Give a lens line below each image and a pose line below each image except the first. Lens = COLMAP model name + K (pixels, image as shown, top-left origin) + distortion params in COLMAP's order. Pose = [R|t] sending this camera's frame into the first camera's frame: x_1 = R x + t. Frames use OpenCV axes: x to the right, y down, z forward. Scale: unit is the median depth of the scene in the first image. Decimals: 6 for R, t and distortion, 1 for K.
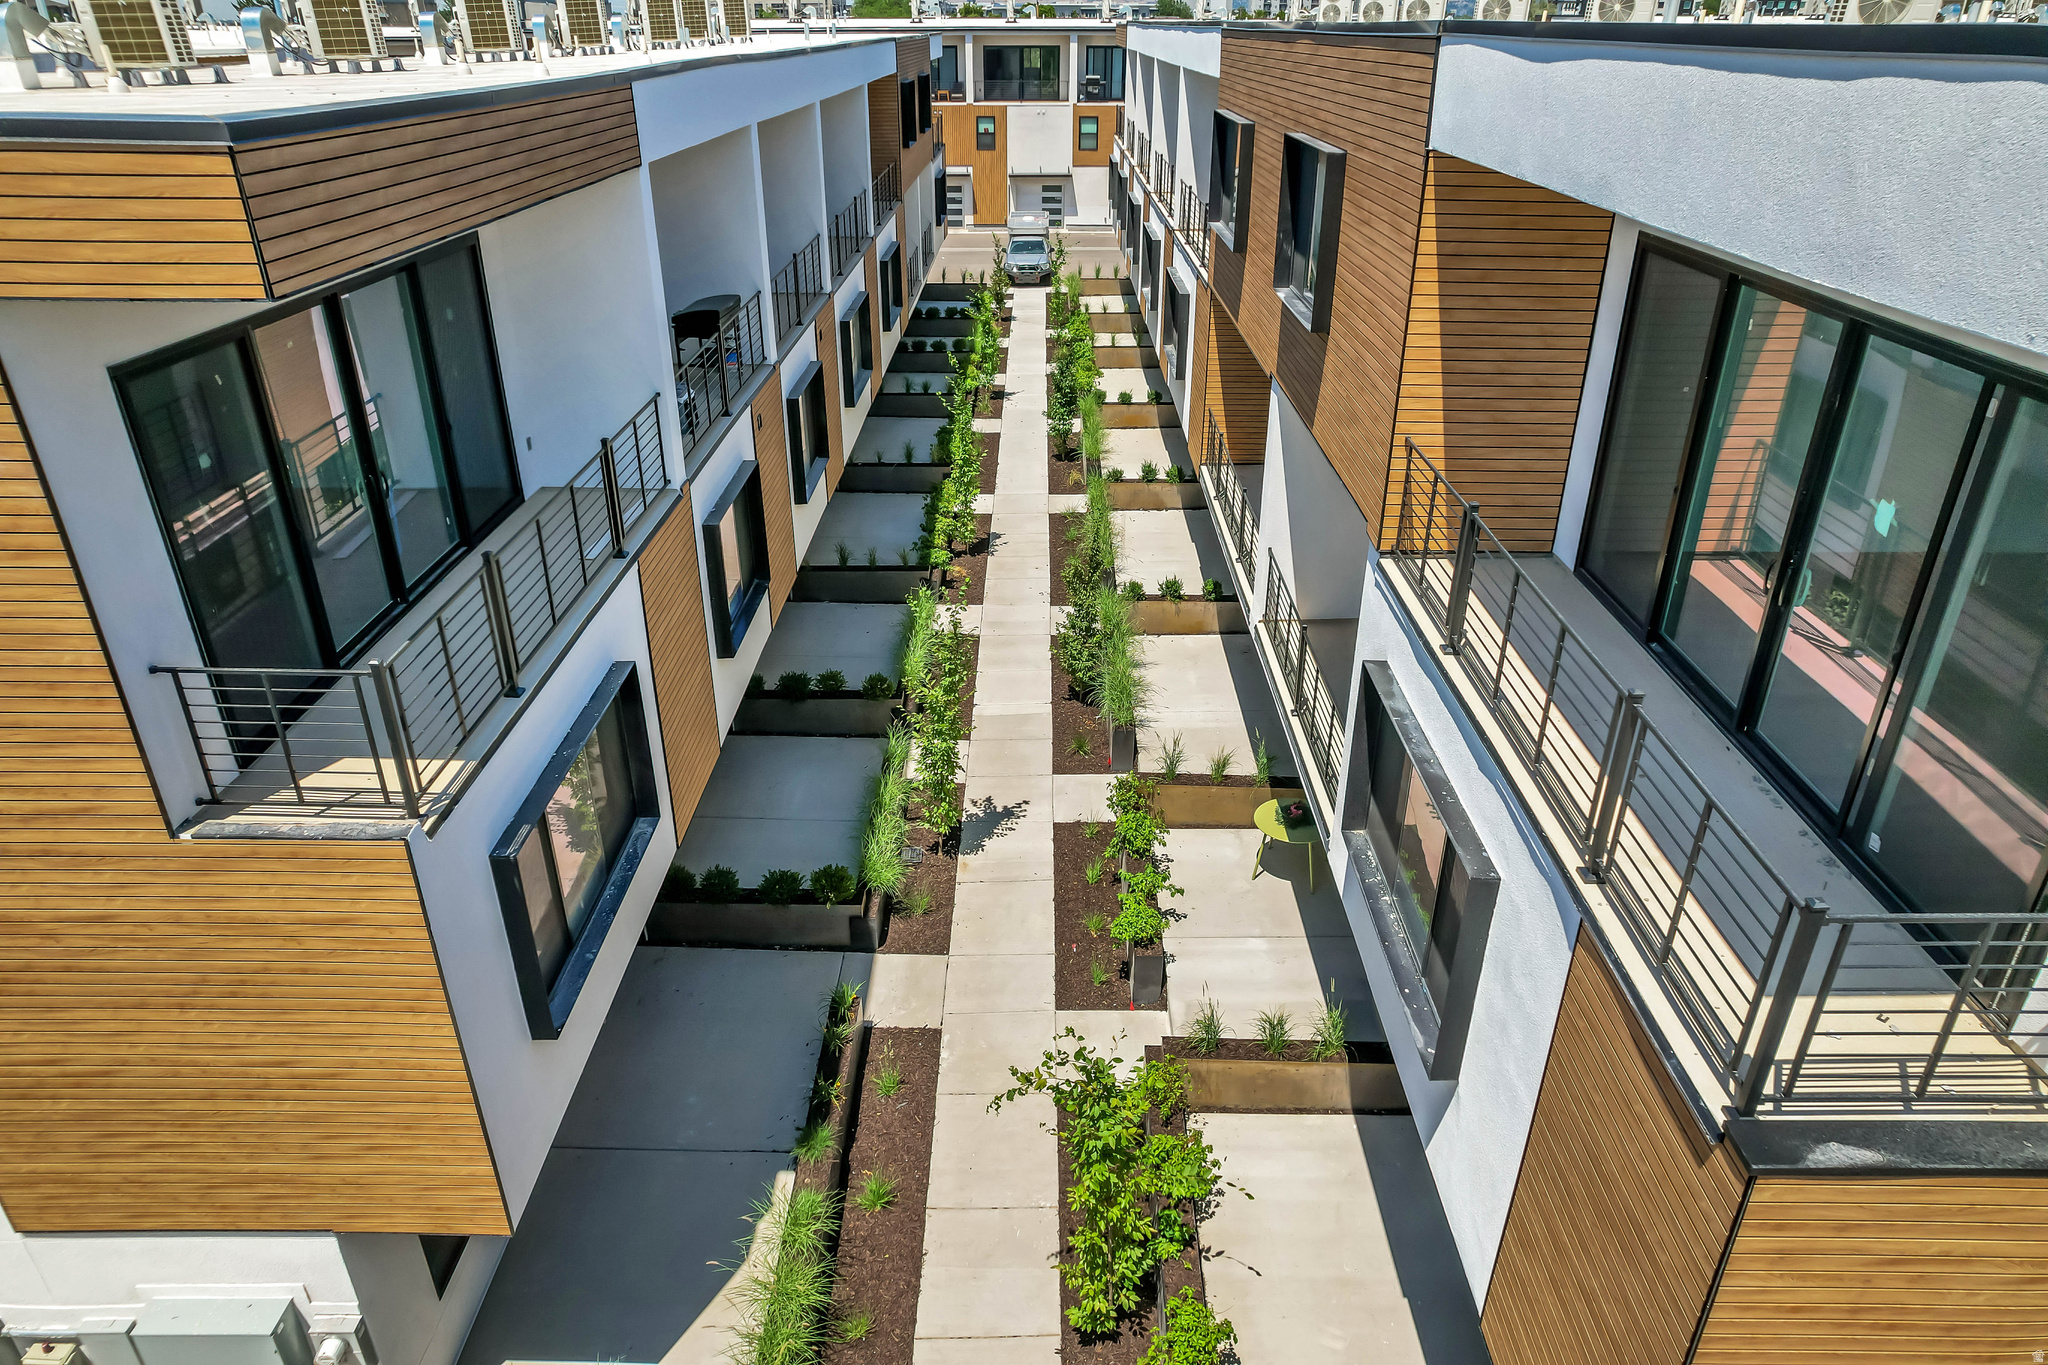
lens RADIAL K [[1300.1, 0, 1038.3], [0, 1300.1, 680.9], [0, 0, 1]] dist [-0.062265, 0.024394]
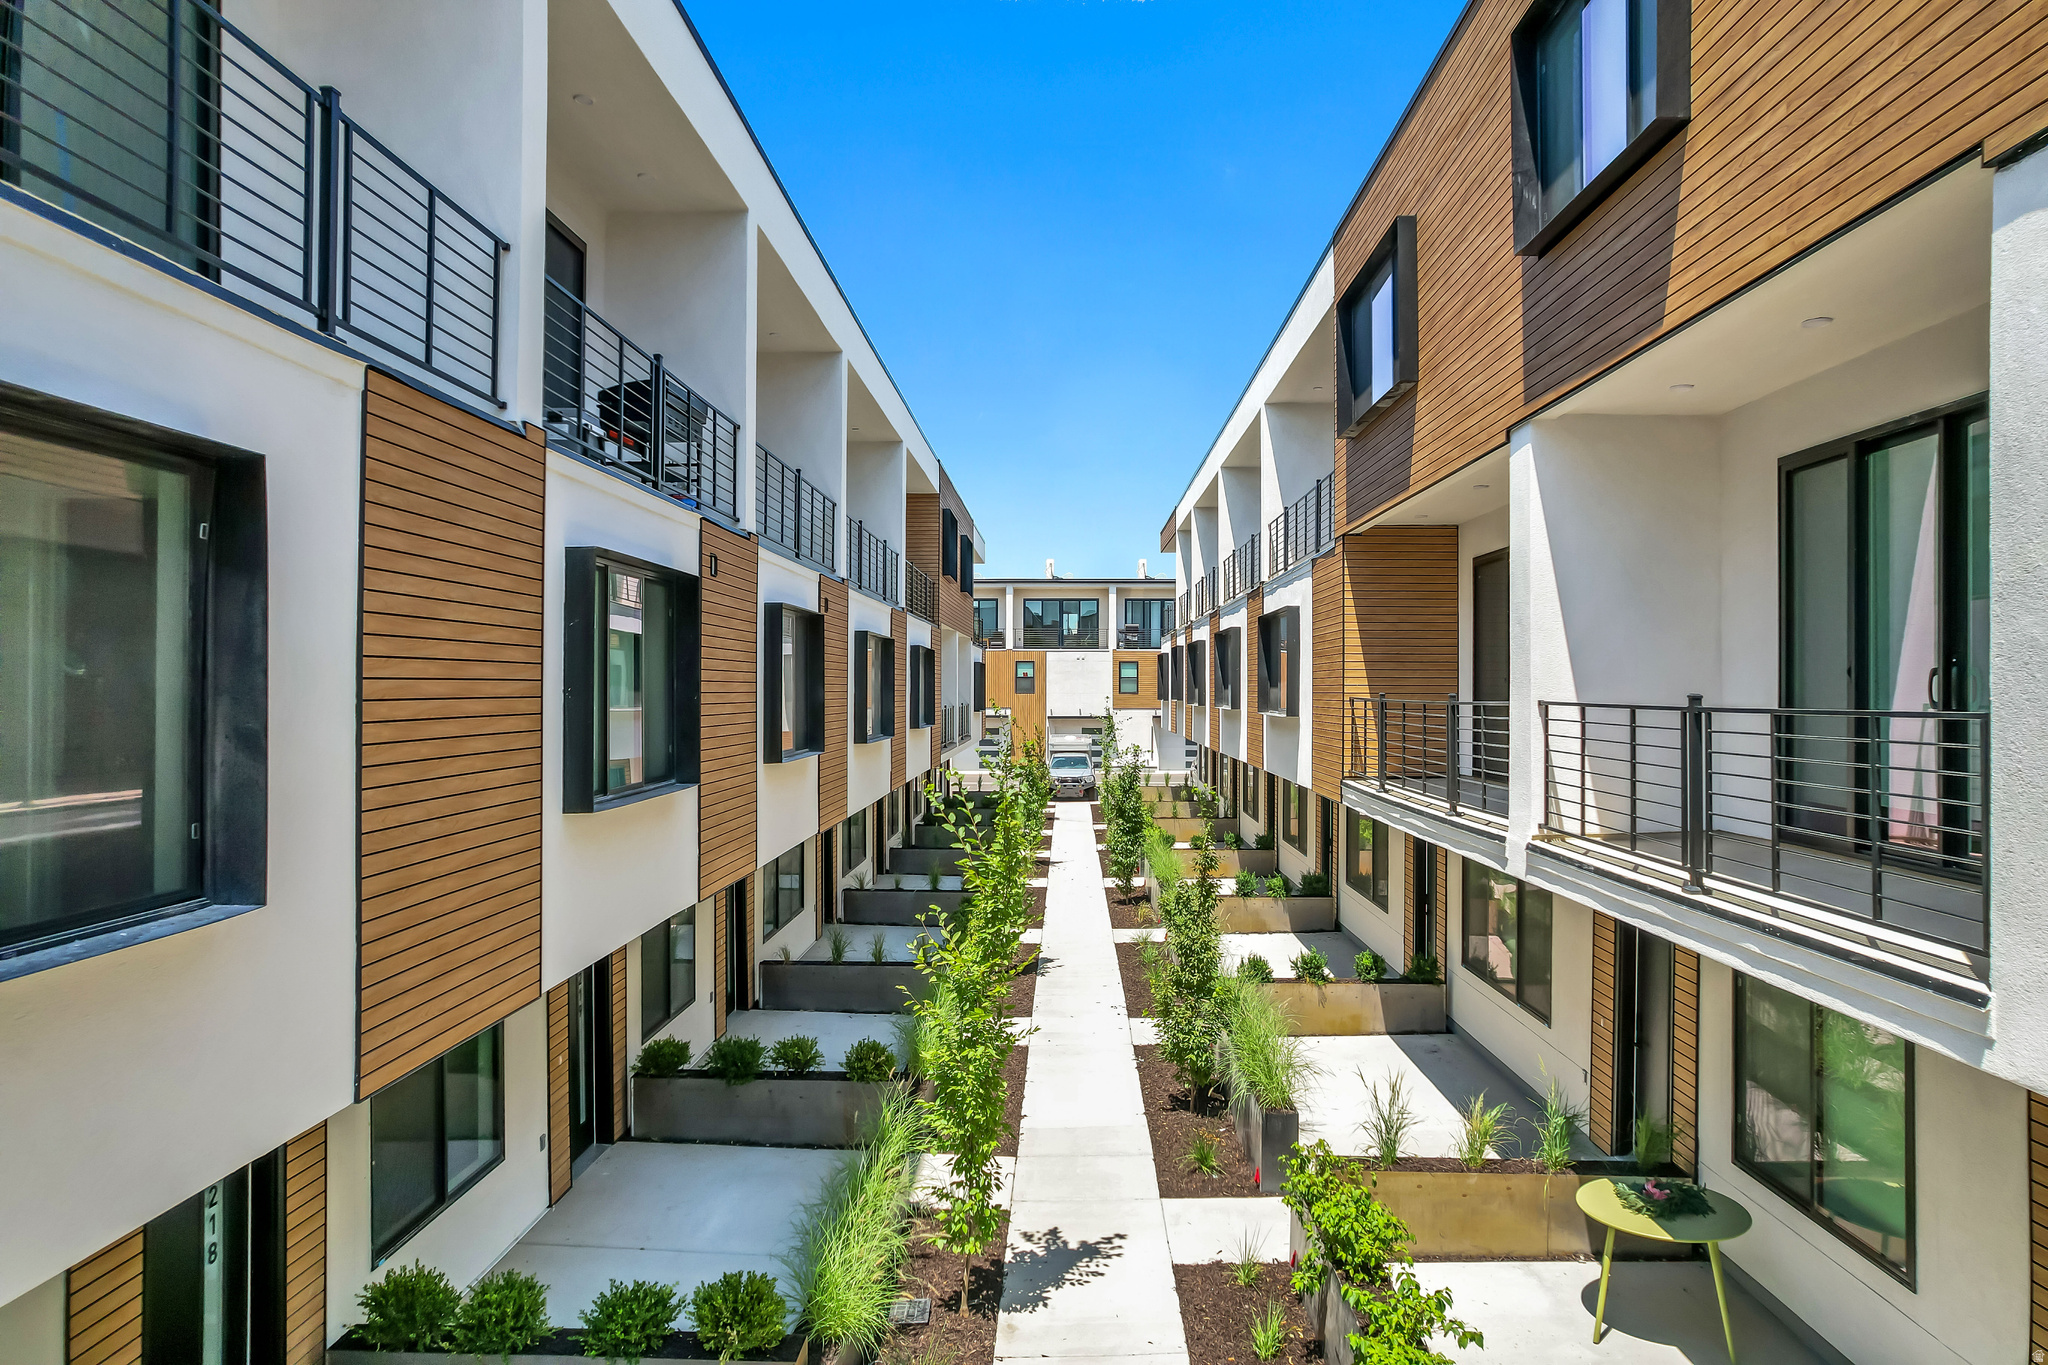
lens RADIAL K [[1300.1, 0, 1041.7], [0, 1300.1, 682.7], [0, 0, 1]] dist [-0.062265, 0.024394]
pose [[0.999827, -0.000659, -0.018566, -0.034288], [-0.007998, 0.886749, -0.462182, 0.146608], [0.016768, 0.462250, 0.886591, 0.421689]]
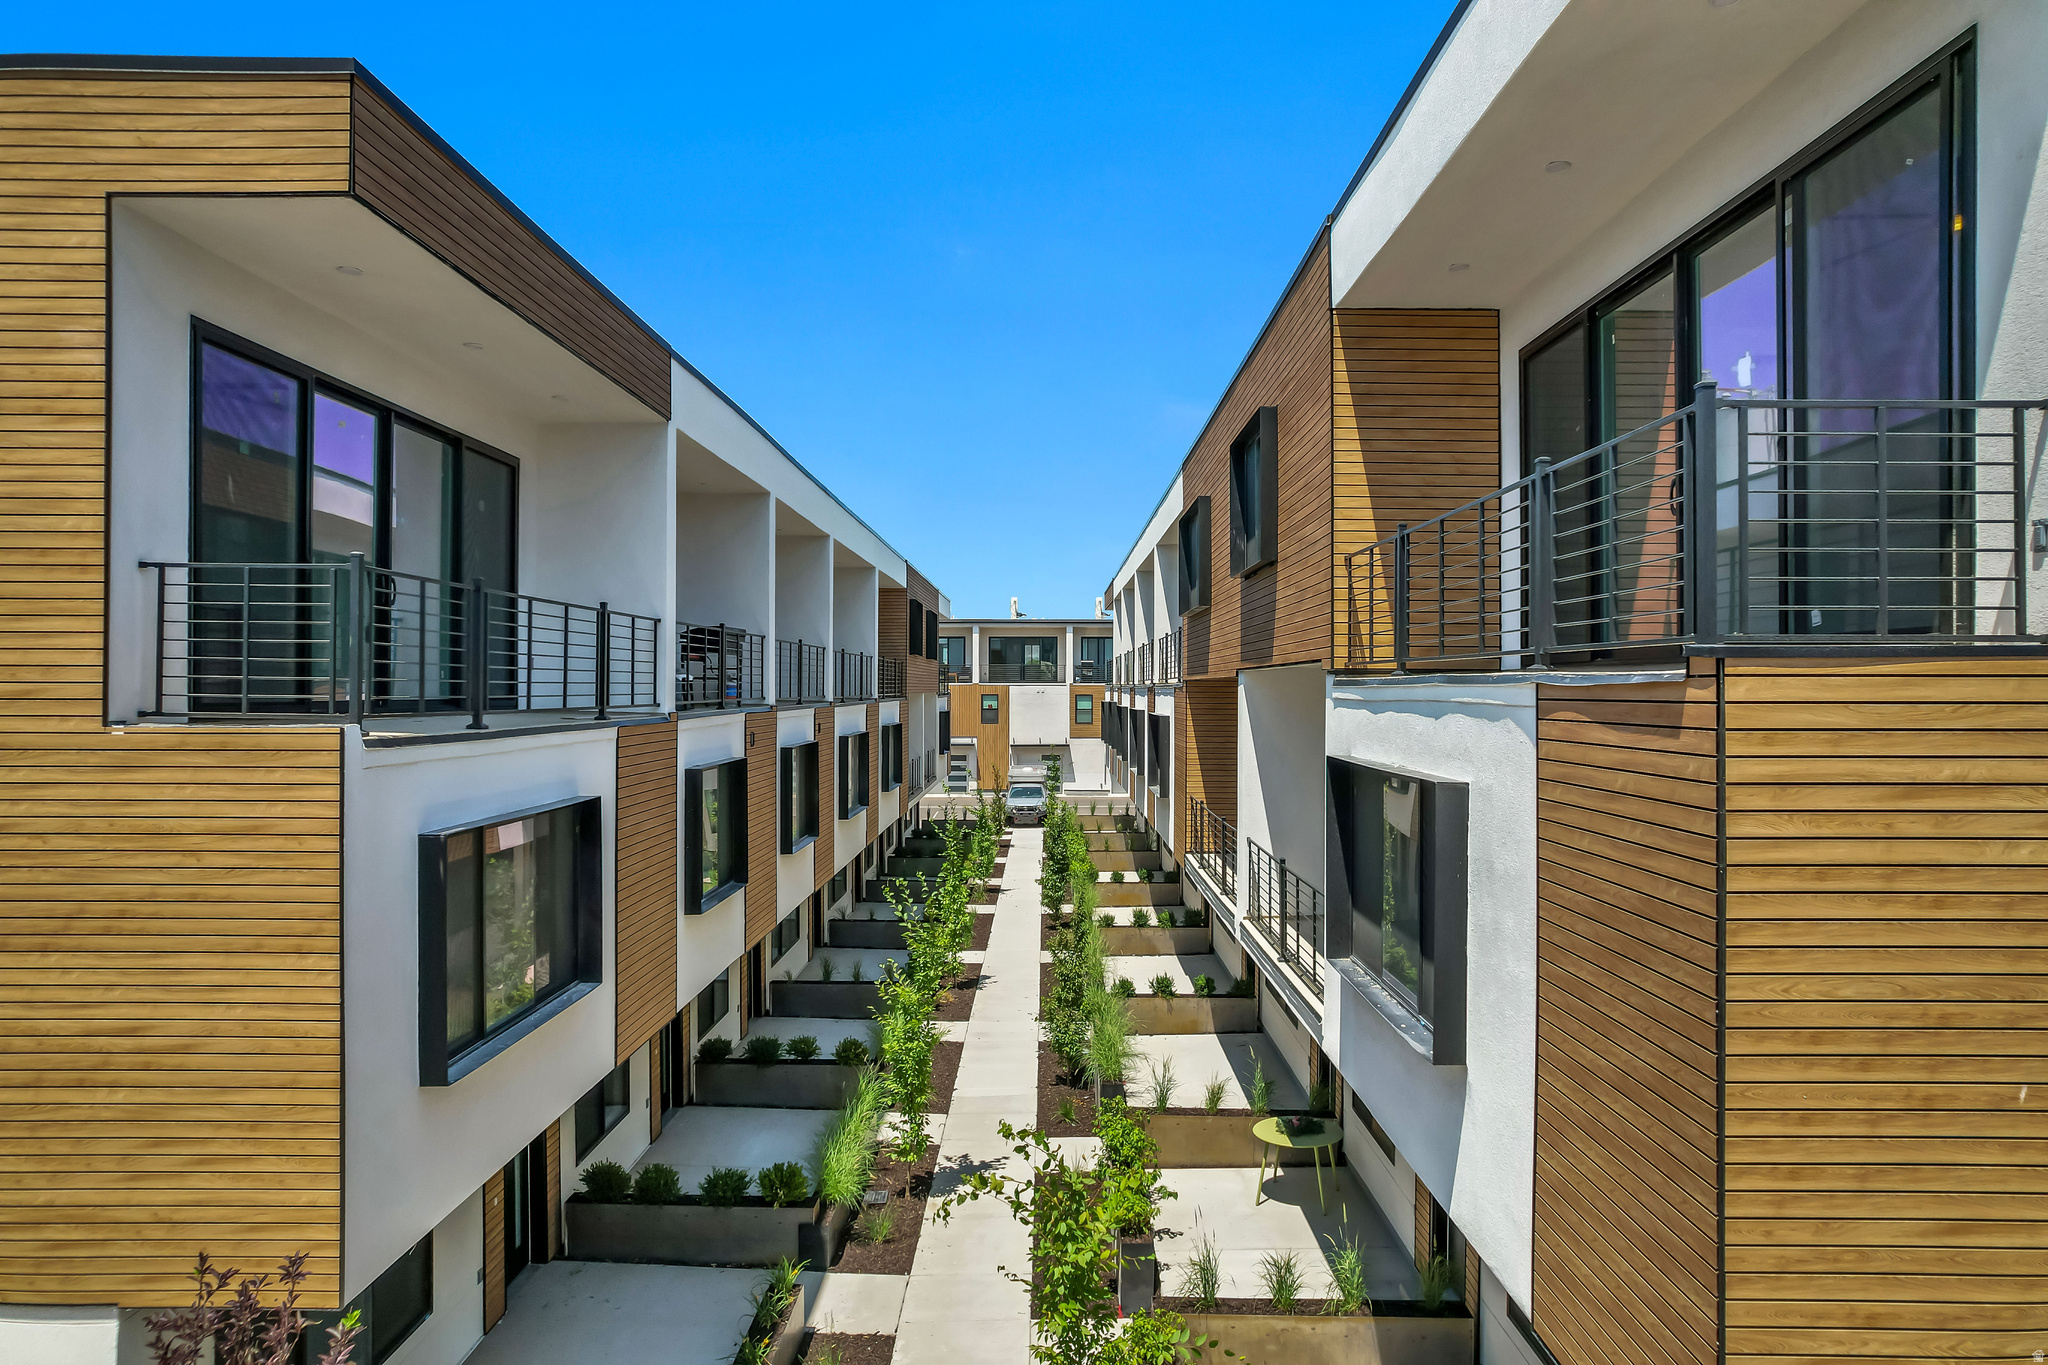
lens RADIAL K [[1300.1, 0, 1045.7], [0, 1300.1, 680.1], [0, 0, 1]] dist [-0.062265, 0.024394]
pose [[0.999999, 0.000001, 0.001378, 0.018268], [0.000637, 0.886396, -0.462928, 0.227291], [-0.001222, 0.462928, 0.886395, 0.048032]]
